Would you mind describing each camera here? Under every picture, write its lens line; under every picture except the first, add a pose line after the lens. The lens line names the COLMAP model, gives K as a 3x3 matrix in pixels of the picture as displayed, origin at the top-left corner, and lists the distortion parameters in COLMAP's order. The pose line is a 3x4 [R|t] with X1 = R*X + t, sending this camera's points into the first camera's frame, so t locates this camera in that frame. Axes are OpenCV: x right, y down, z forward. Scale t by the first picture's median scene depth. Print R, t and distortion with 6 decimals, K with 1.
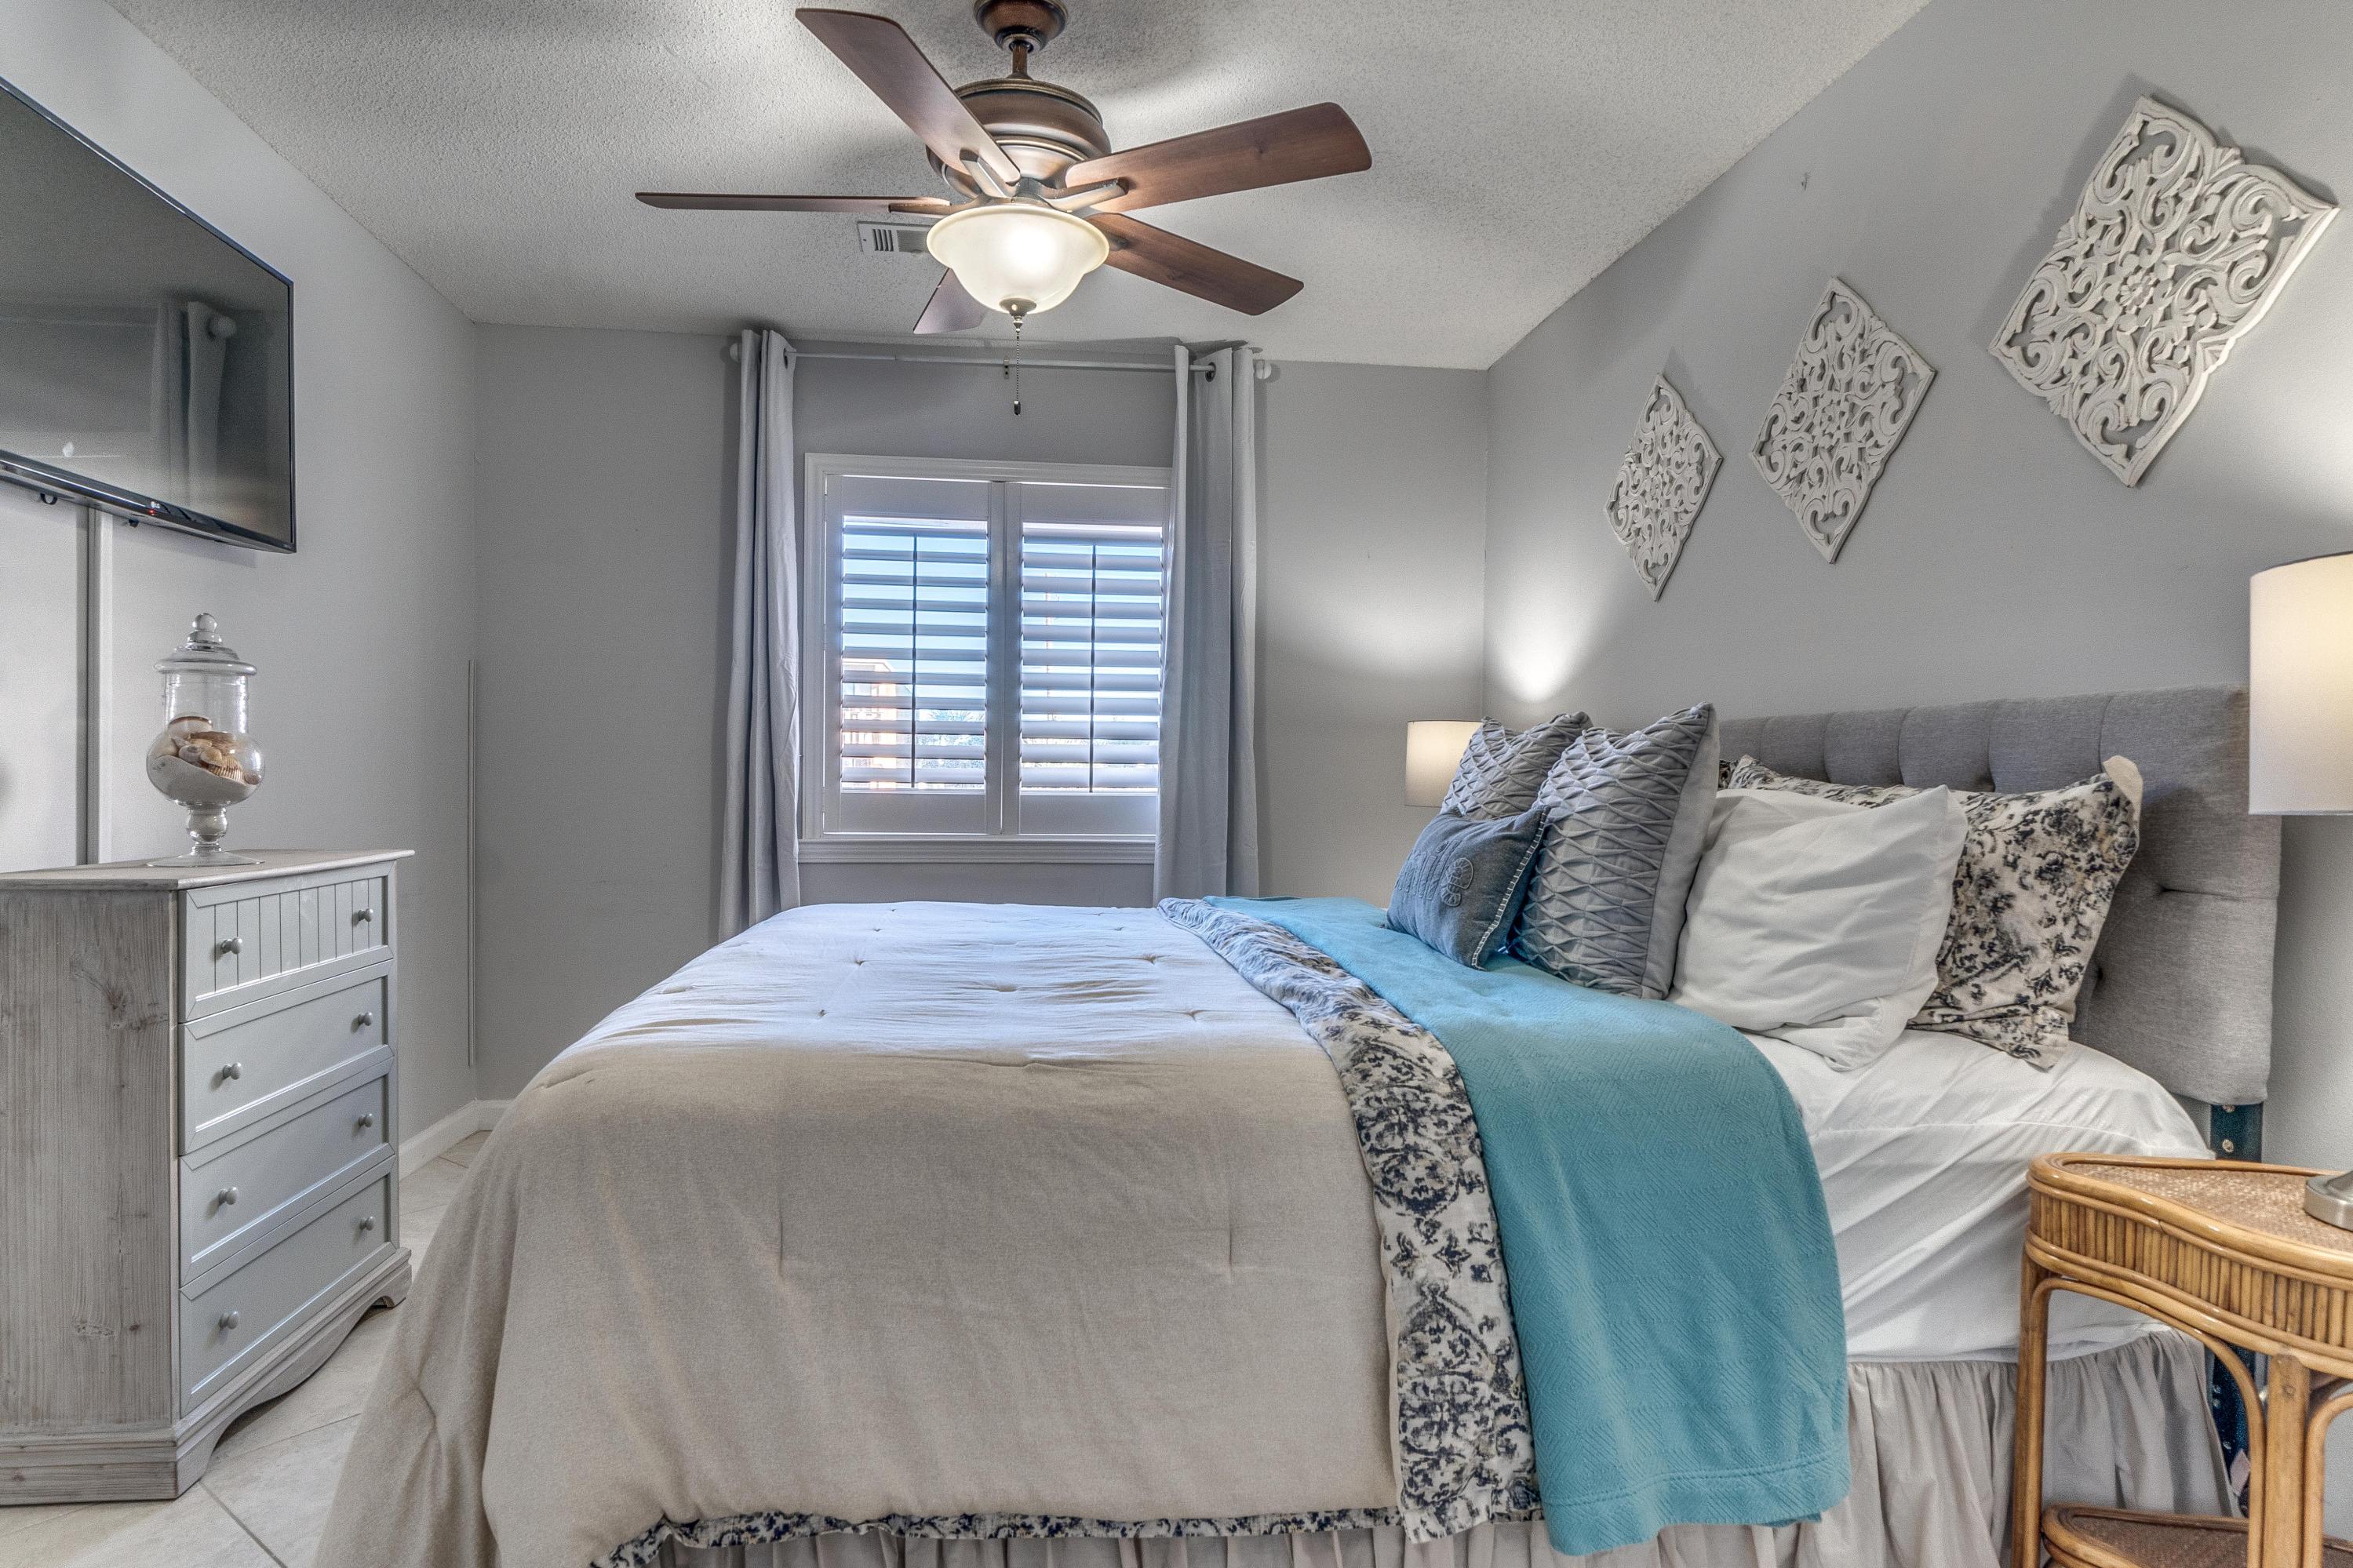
lens RADIAL K [[1291.7, 0, 1171.6], [0, 1291.7, 855.8], [0, 0, 1]] dist [-0.002856, -0.002735]
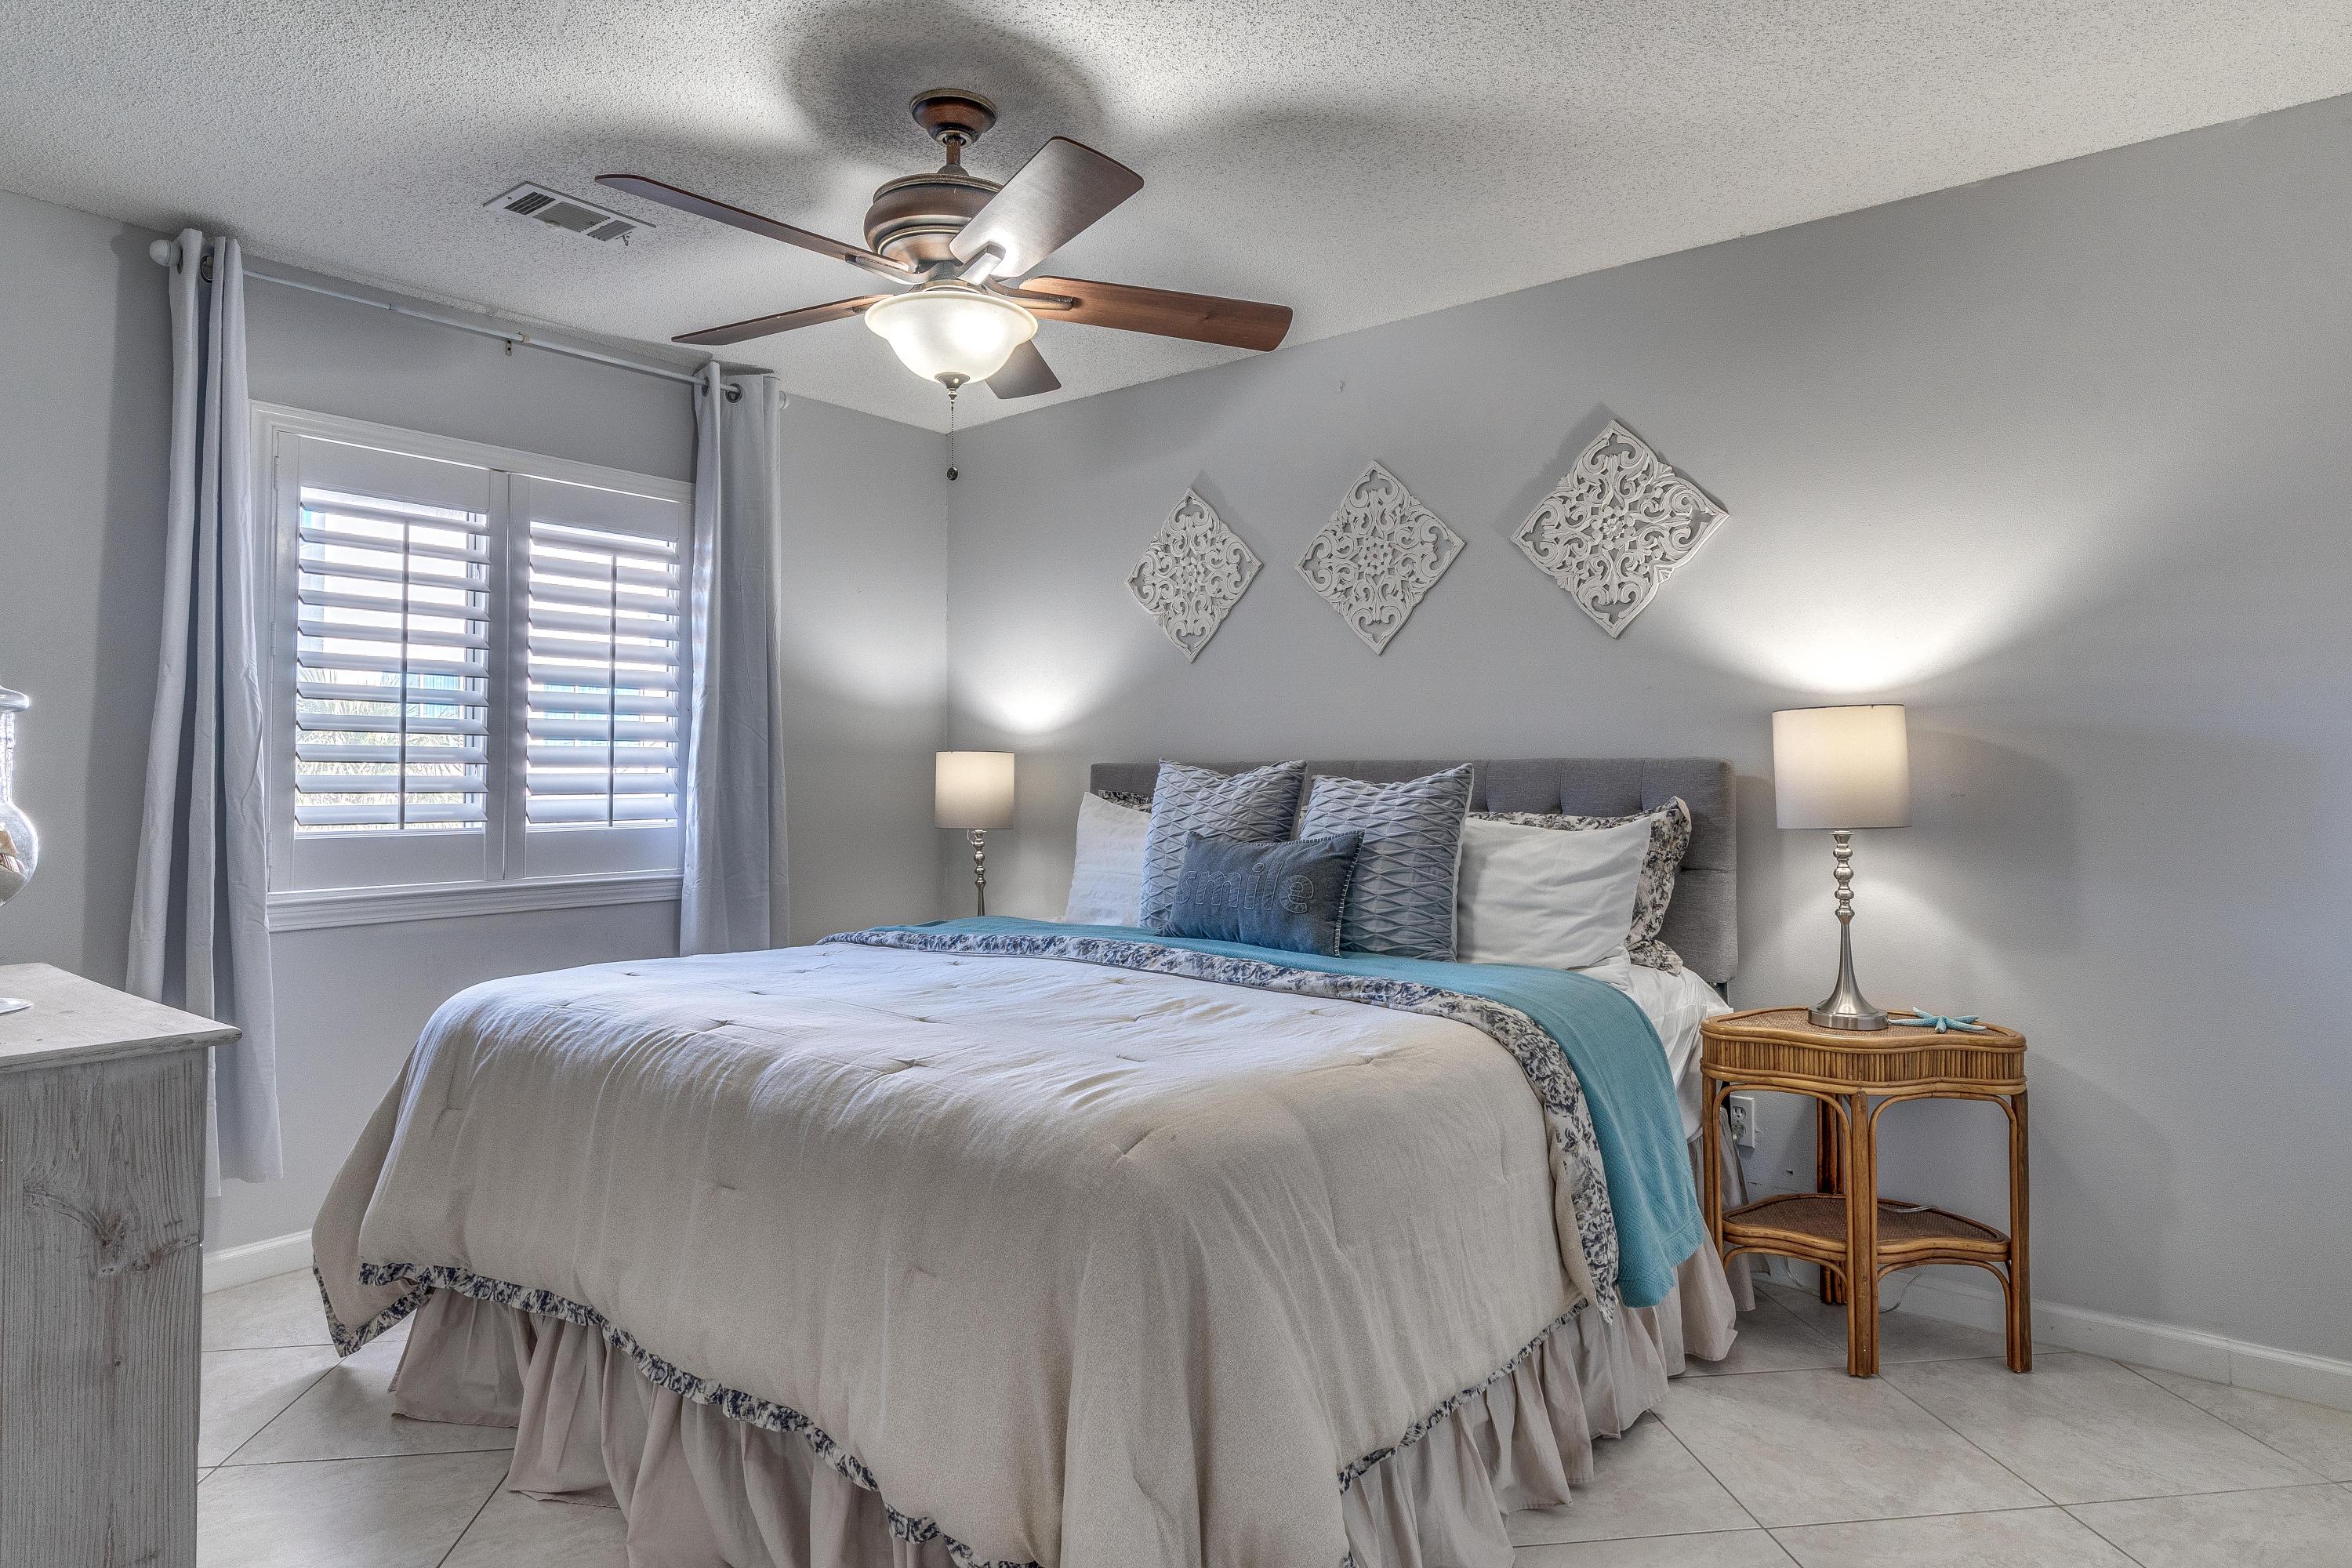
lens RADIAL K [[1313.6, 0, 1170.0], [0, 1313.6, 794.4], [0, 0, 1]] dist [-0.004539, -0.000780]
pose [[0.716467, -0.020998, 0.697305, -0.882087], [0.051806, 0.998388, -0.023166, -0.062449], [-0.695695, 0.052723, 0.716400, 0.148752]]
